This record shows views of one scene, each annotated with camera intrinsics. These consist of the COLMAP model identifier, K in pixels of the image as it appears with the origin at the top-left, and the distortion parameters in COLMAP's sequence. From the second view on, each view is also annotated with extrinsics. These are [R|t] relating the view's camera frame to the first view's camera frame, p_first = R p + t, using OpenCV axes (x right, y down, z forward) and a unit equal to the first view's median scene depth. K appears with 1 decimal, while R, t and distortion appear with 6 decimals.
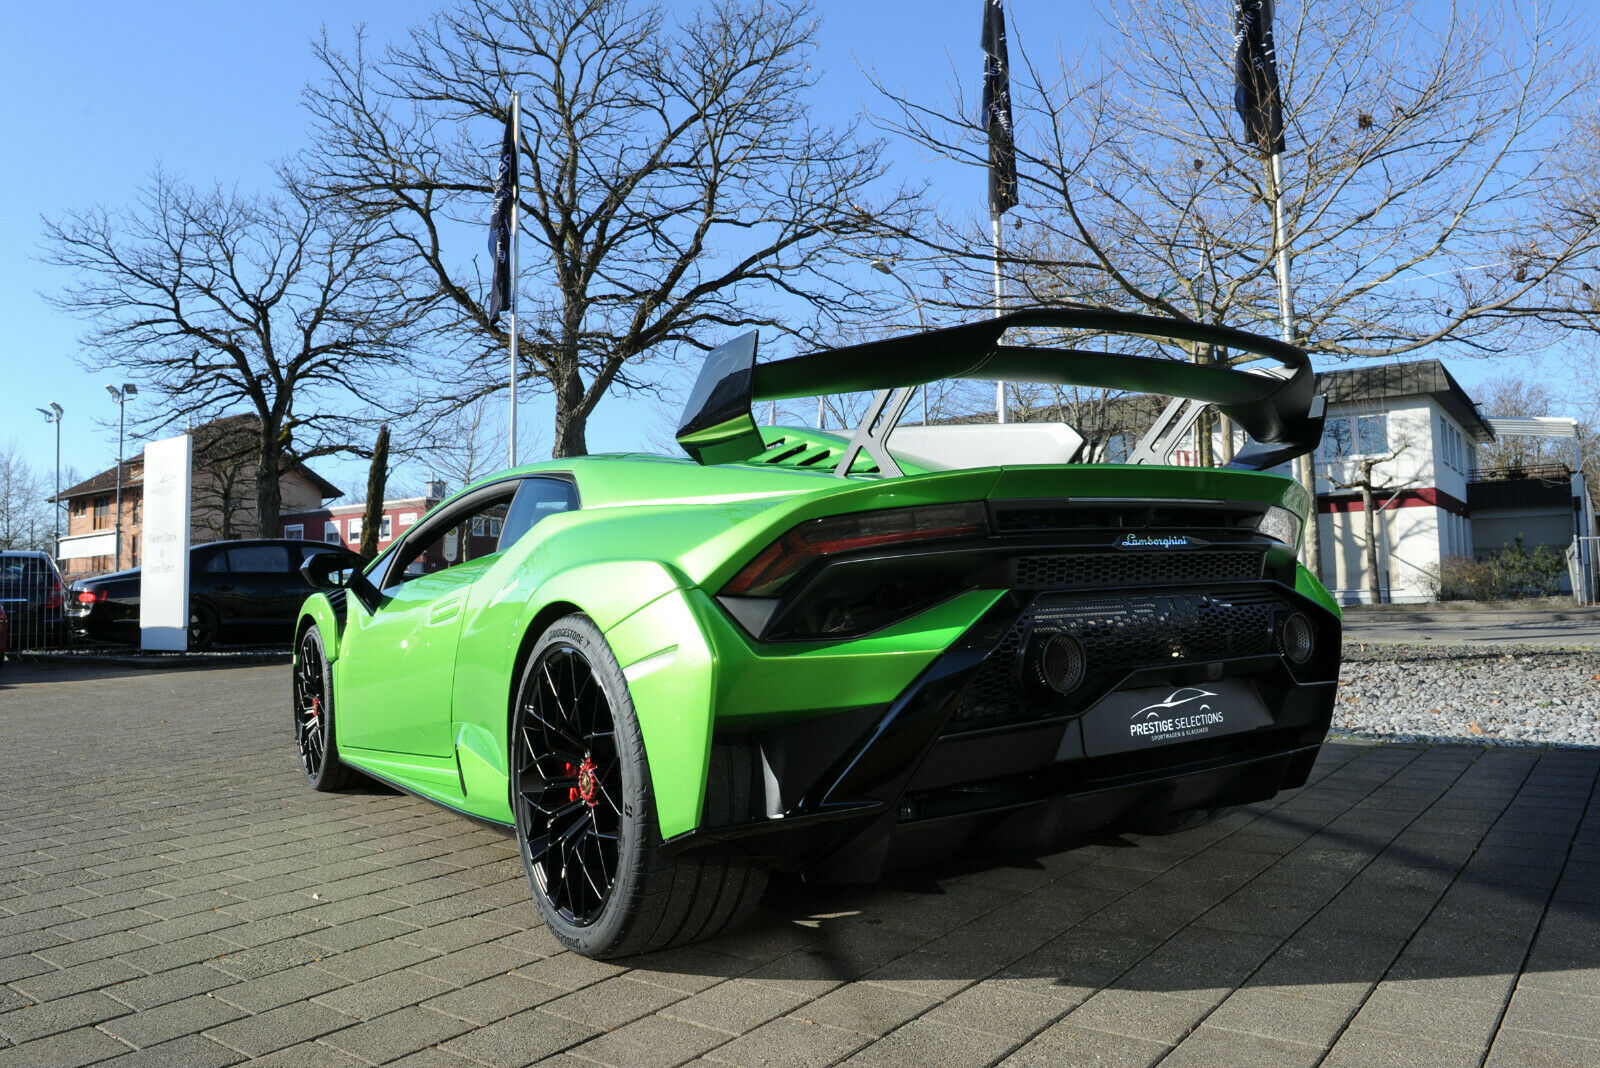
lens RADIAL K [[1153.3, 0, 777.8], [0, 1153.3, 508.6], [0, 0, 1]] dist [-0.055662, 0.000894]
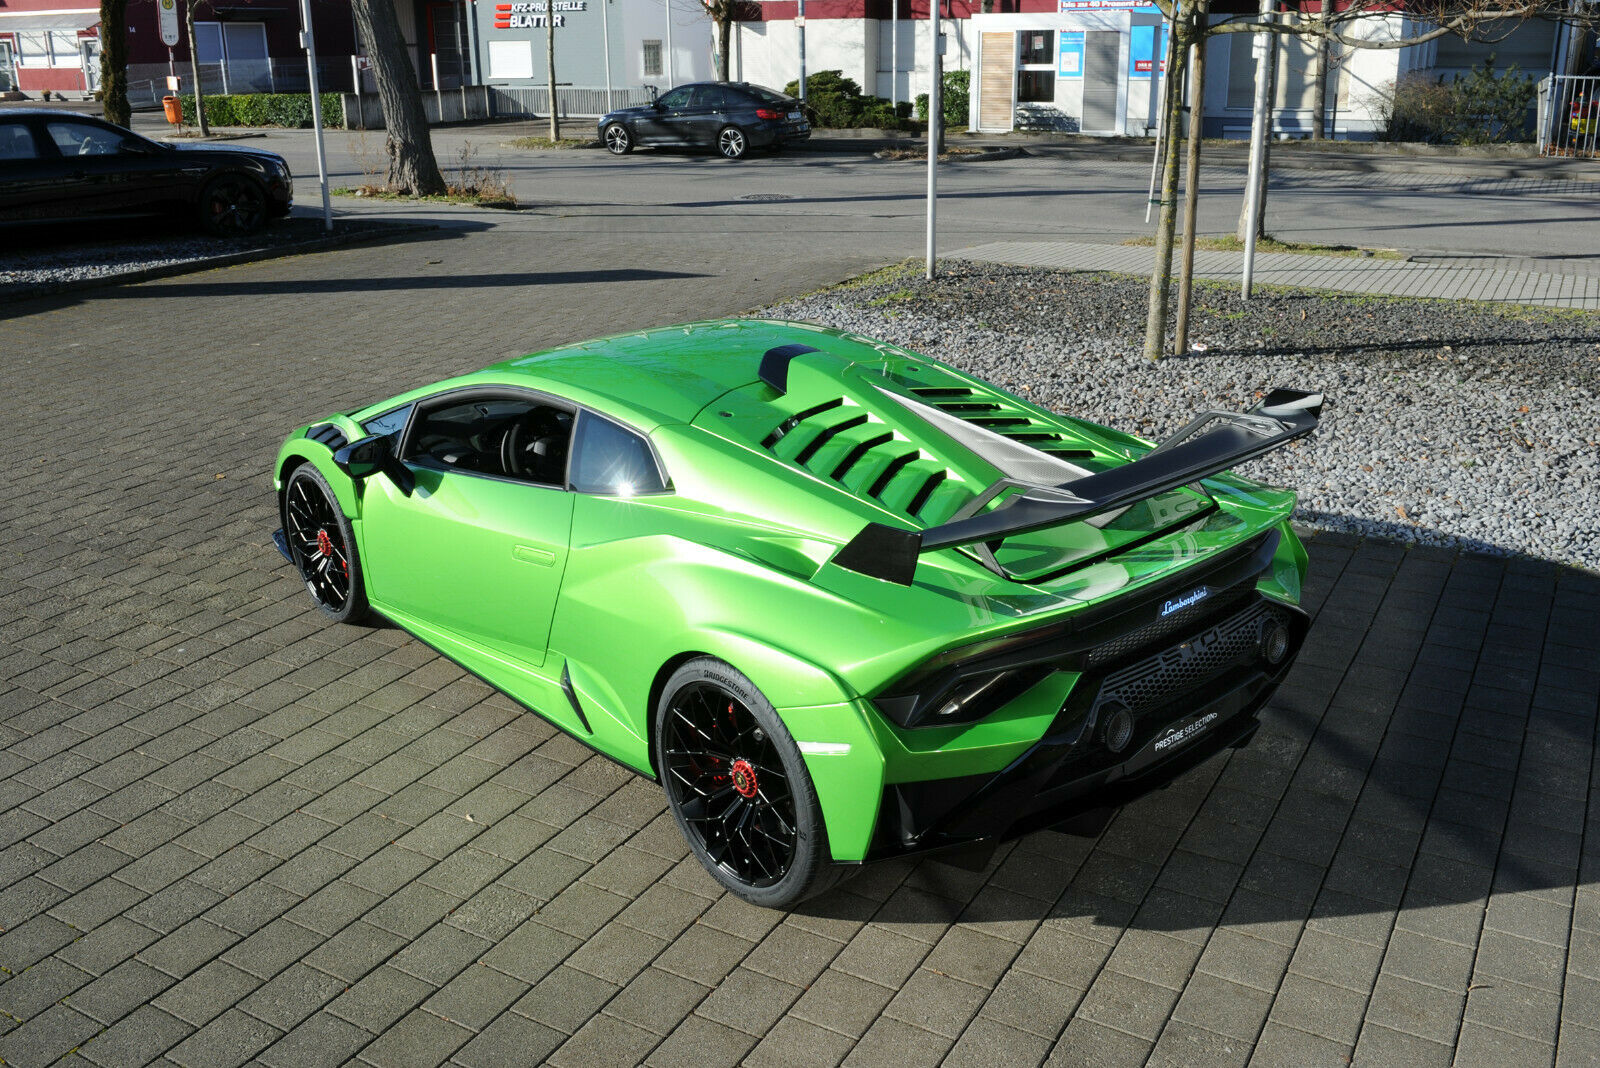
lens RADIAL K [[1405.5, 0, 770.7], [0, 1405.5, 490.0], [0, 0, 1]] dist [-0.022429, -0.010822]
pose [[0.991865, -0.038608, 0.121301, -0.114821], [-0.009326, 0.928298, 0.371720, -0.240313], [-0.126955, -0.369828, 0.920386, -0.125726]]
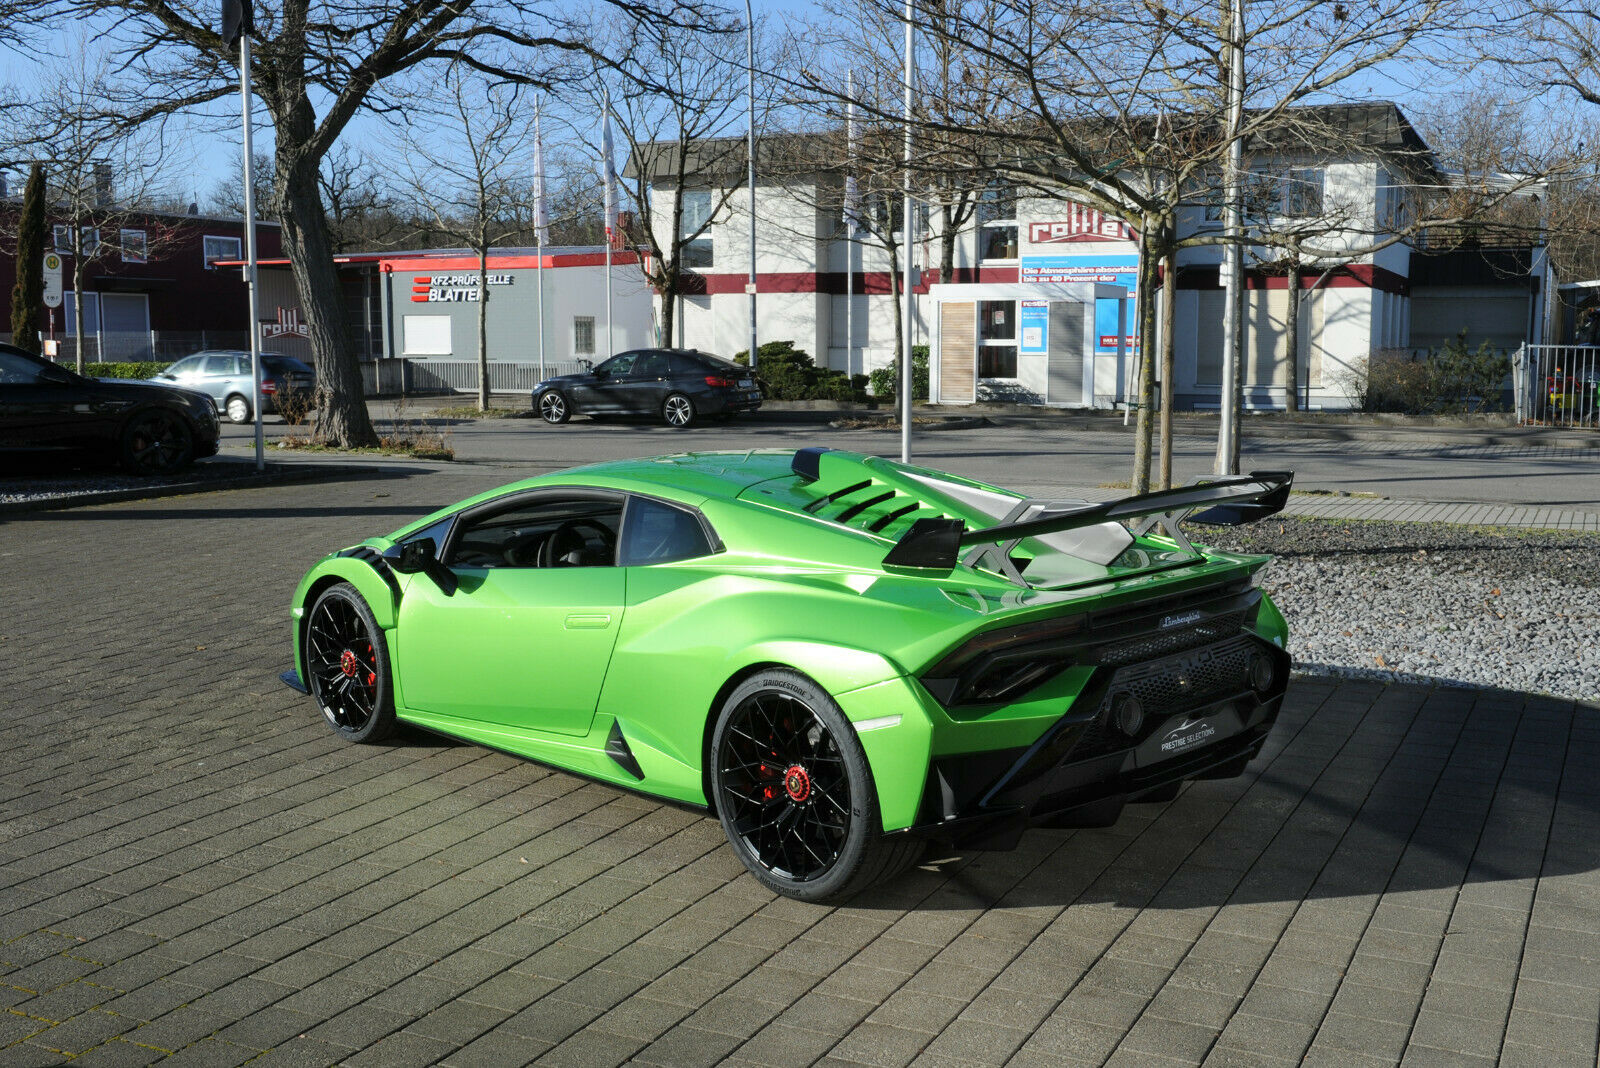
lens RADIAL K [[1591.8, 0, 800.0], [0, 1591.8, 534.0], [0, 0, 1]] dist [-0.001219, -0.002944]
pose [[0.982177, -0.004830, 0.187897, -0.195240], [-0.032066, 0.980709, 0.192824, -0.165935], [-0.185204, -0.195412, 0.963075, -0.314909]]
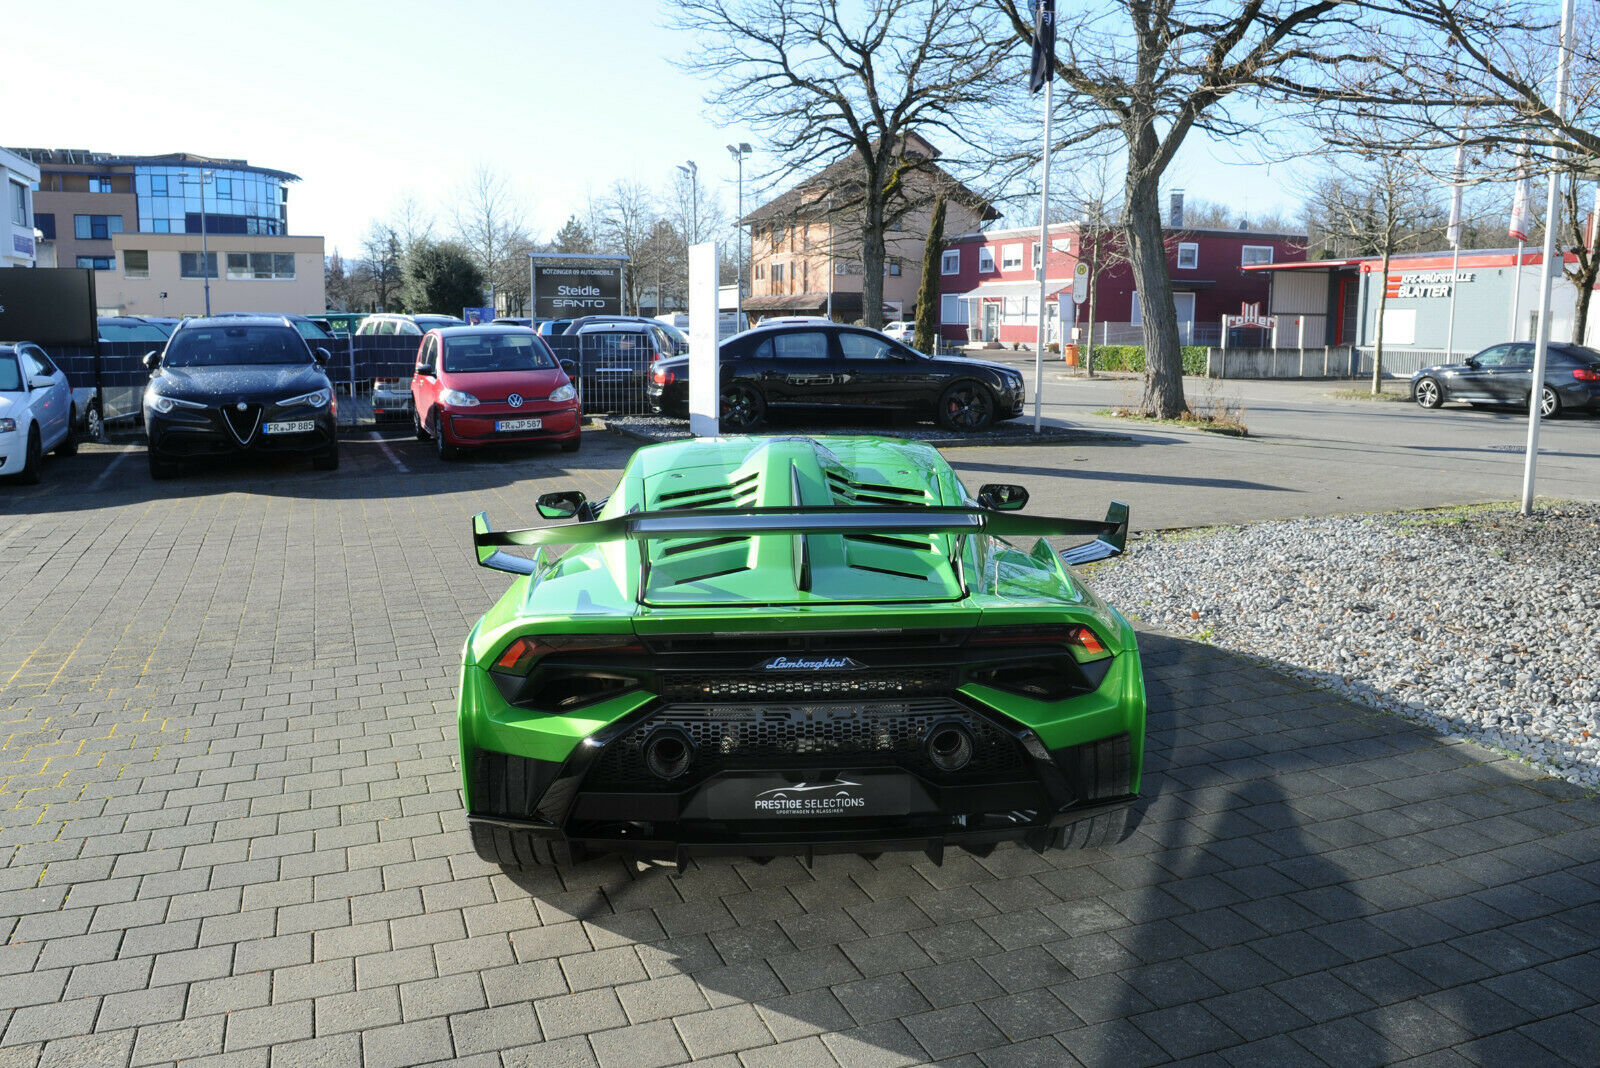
lens RADIAL K [[1259.7, 0, 773.7], [0, 1259.7, 528.9], [0, 0, 1]] dist [-0.049617, -0.000867]
pose [[0.852423, 0.103252, -0.512556, 0.355005], [0.022276, 0.972246, 0.232900, -0.157224], [0.522378, -0.209947, 0.826465, -0.048411]]
